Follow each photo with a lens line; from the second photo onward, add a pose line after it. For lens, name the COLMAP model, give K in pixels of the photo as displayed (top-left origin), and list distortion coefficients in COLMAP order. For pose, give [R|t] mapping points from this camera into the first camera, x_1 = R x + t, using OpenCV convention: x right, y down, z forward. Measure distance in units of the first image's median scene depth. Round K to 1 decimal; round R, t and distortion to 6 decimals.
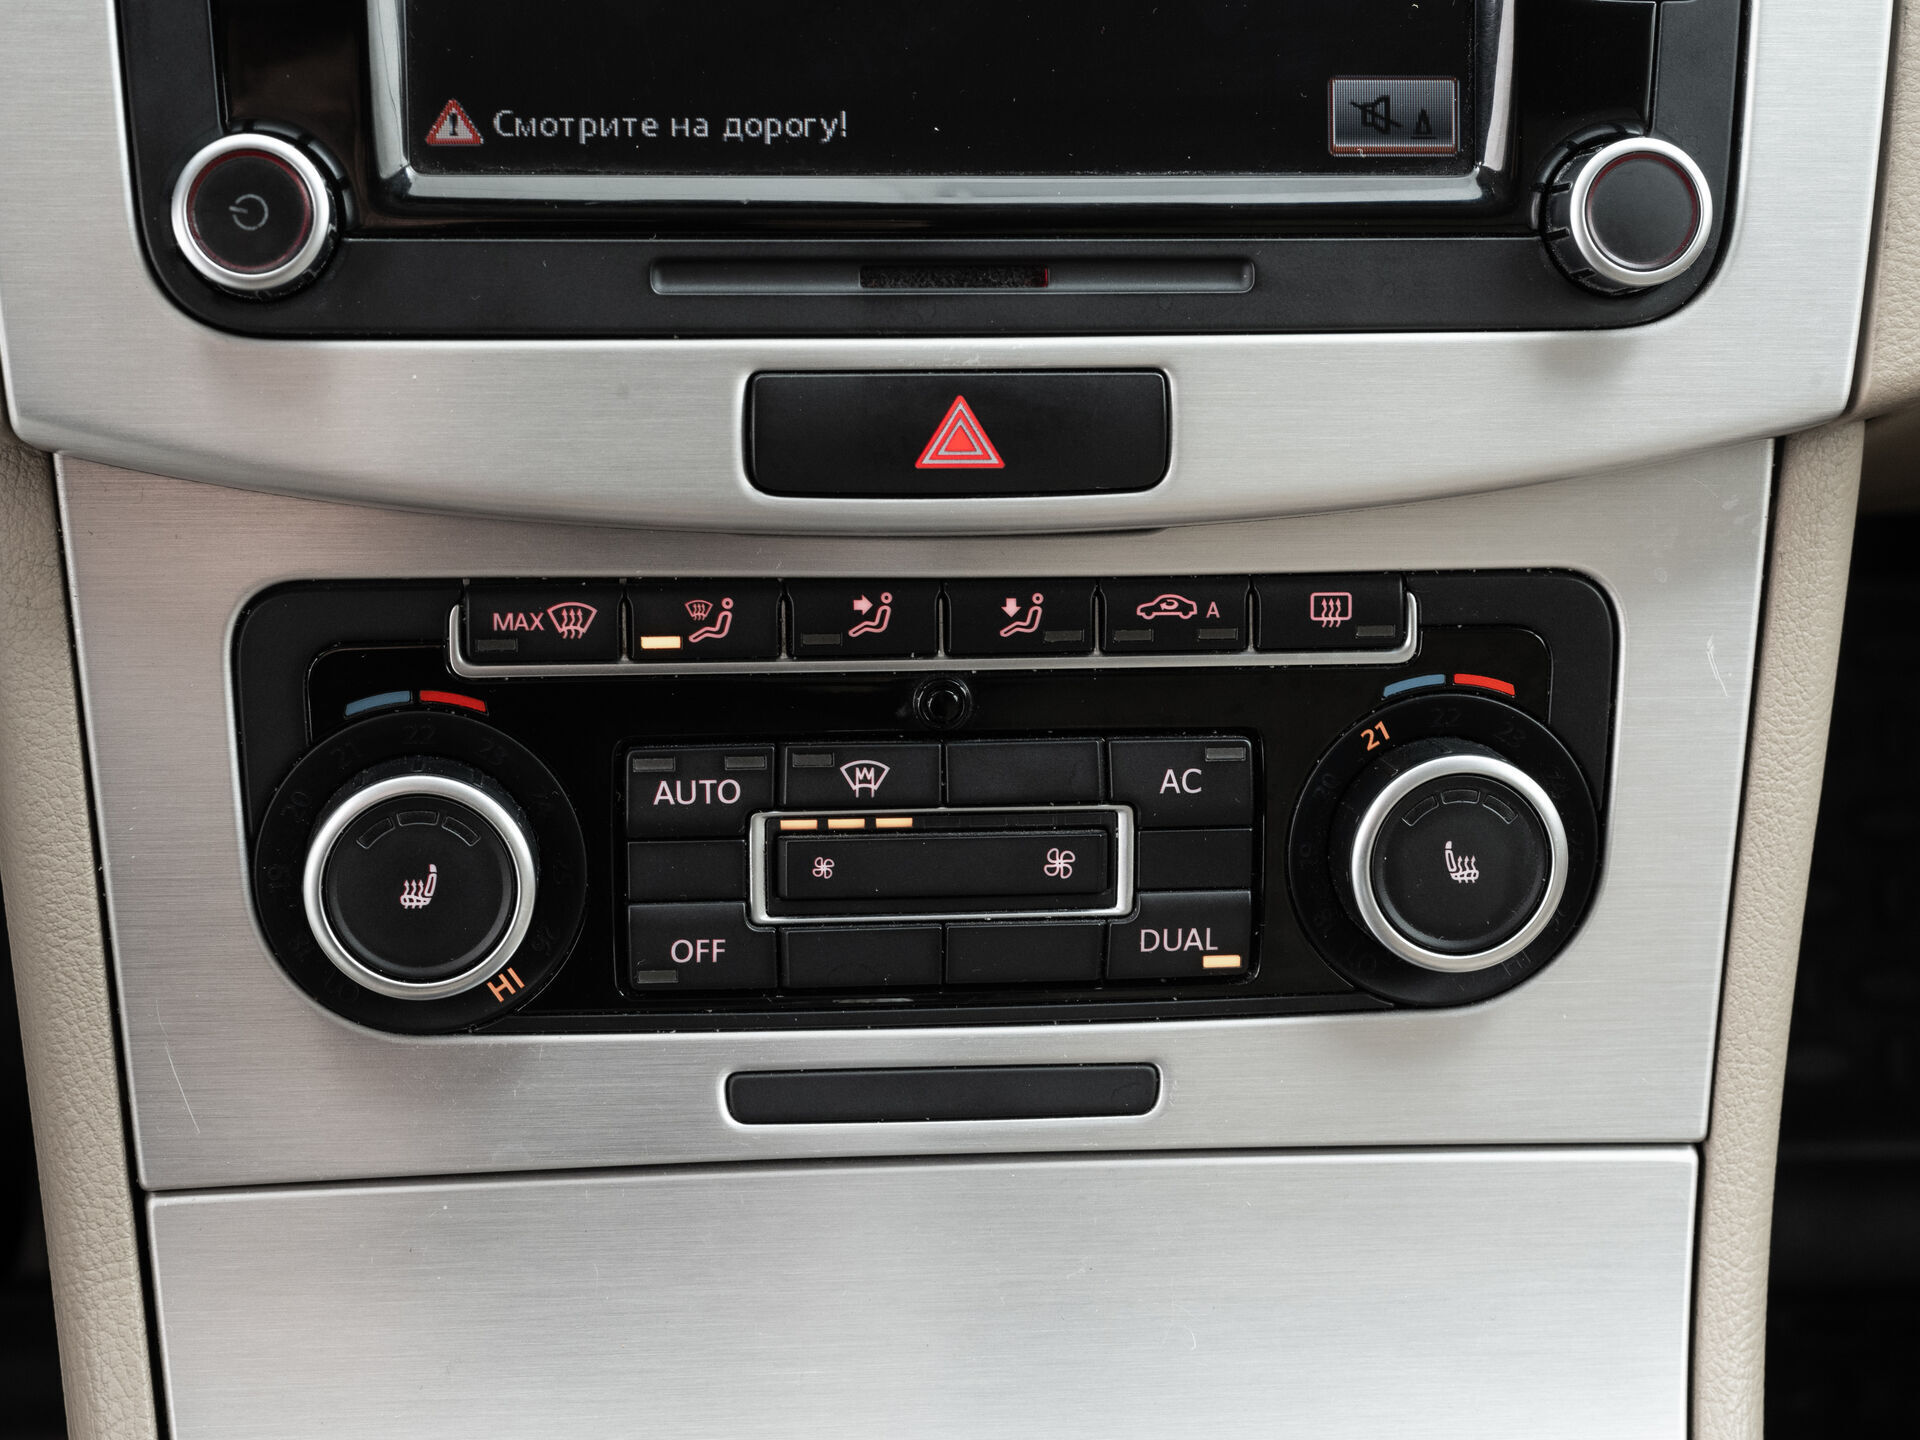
lens RADIAL K [[3281.0, 0, 949.1], [0, 3281.0, 709.3], [0, 0, 1]] dist [0.010791, 0.000000]
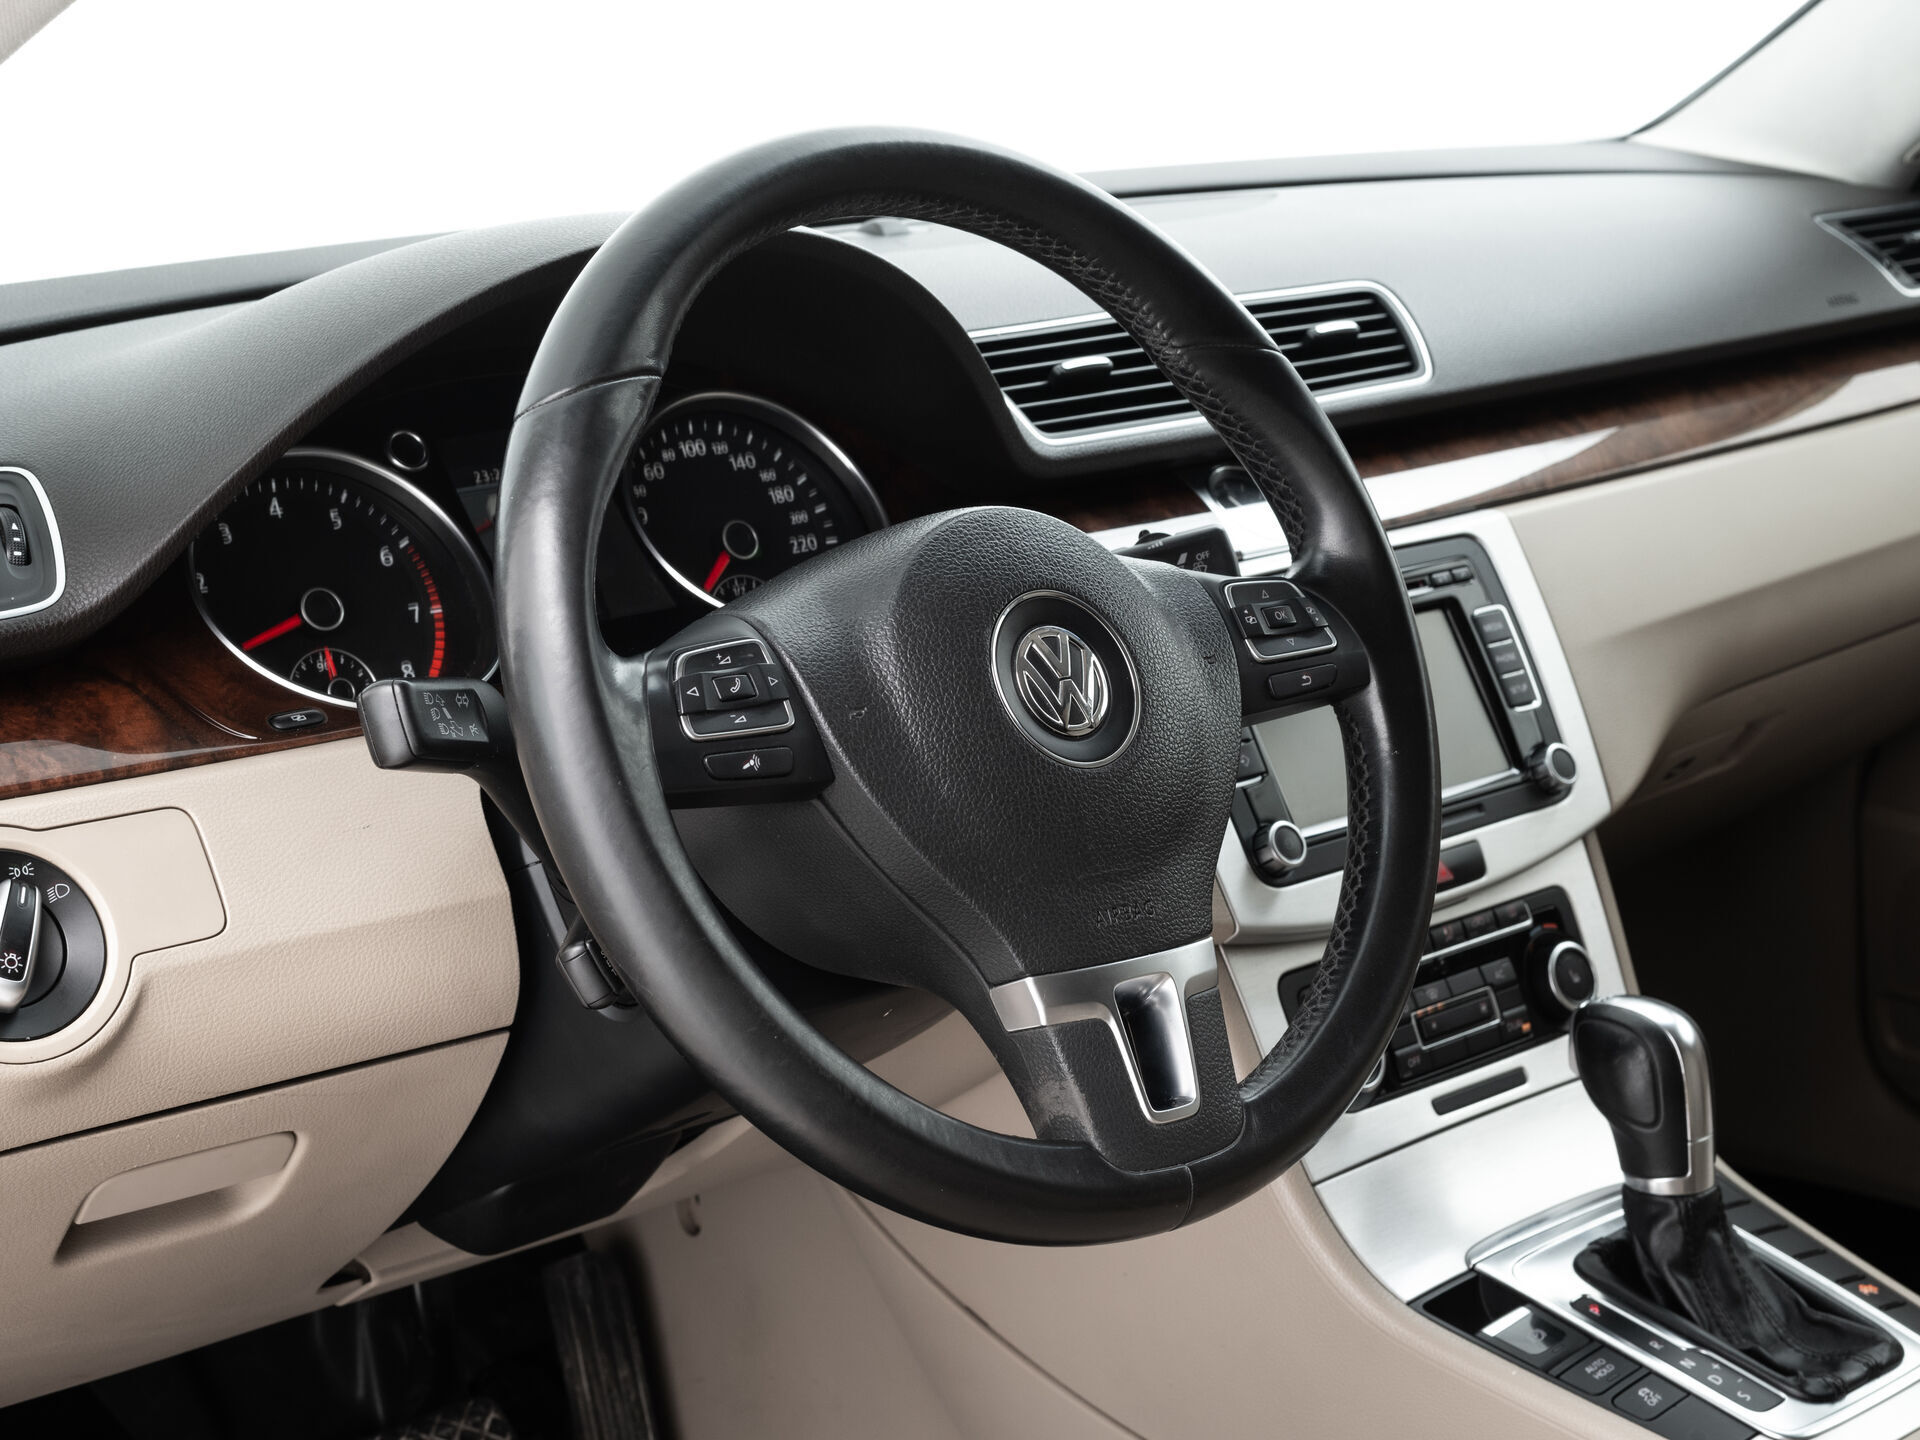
lens RADIAL K [[3281.0, 0, 1008.4], [0, 3281.0, 749.5], [0, 0, 1]] dist [0.010791, 0.000000]
pose [[0.795371, -0.203368, 0.570988, -2.064949], [0.373309, 0.906520, -0.197136, 0.272544], [-0.477521, 0.369951, 0.796938, -1.349071]]
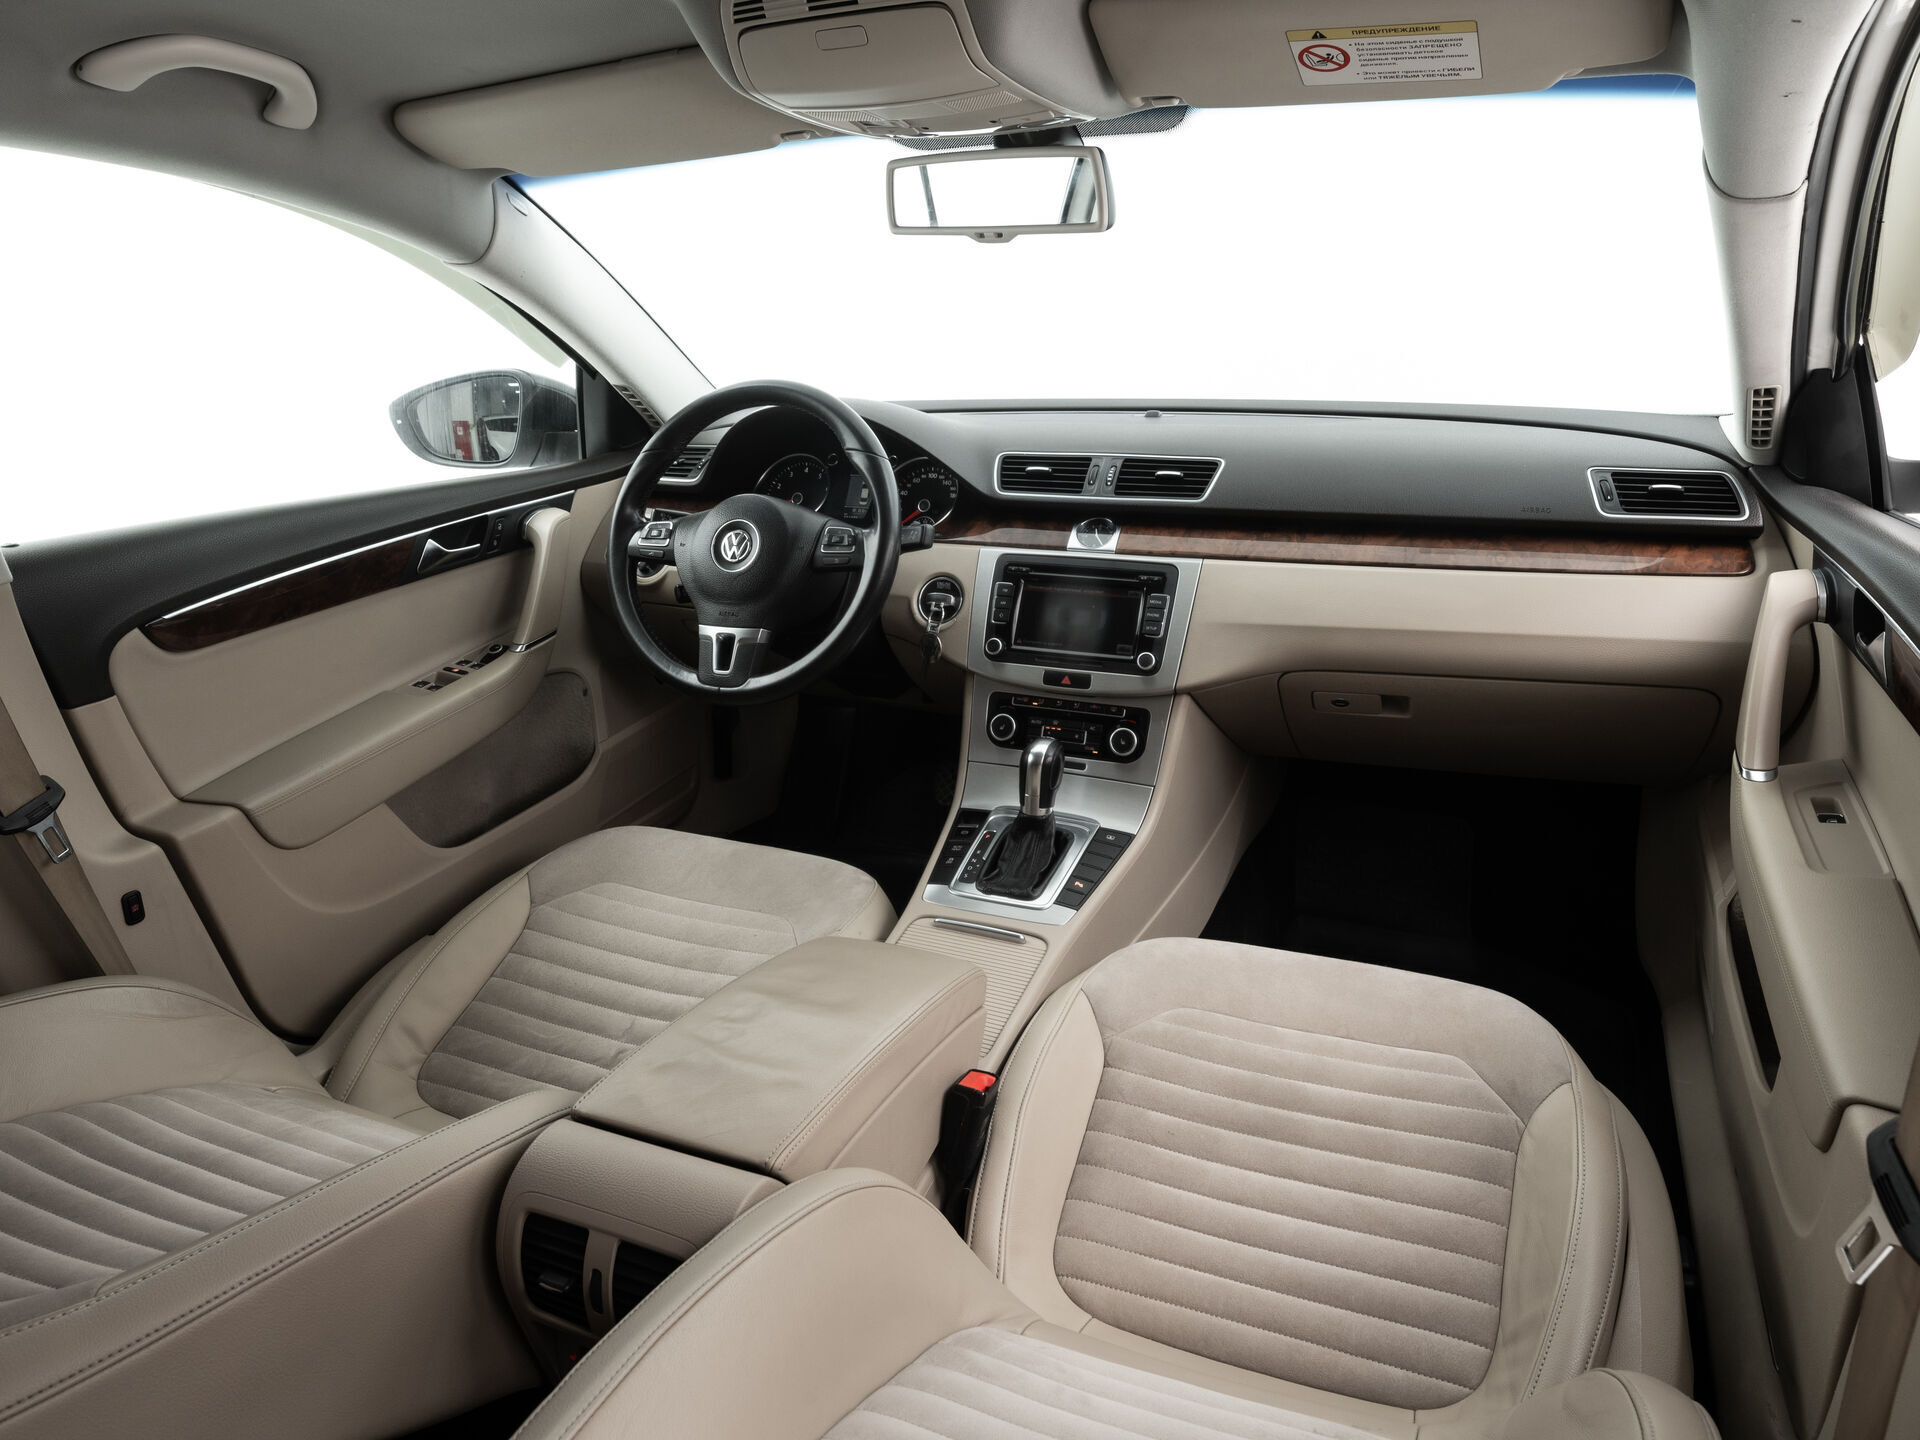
lens RADIAL K [[1275.7, 0, 961.4], [0, 1275.7, 712.7], [0, 0, 1]] dist [-0.019833, -0.005658]
pose [[0.865275, 0.098031, -0.491618, 1.355435], [-0.209376, 0.961730, -0.176739, 0.618177], [0.455478, 0.255861, 0.852687, -1.860274]]
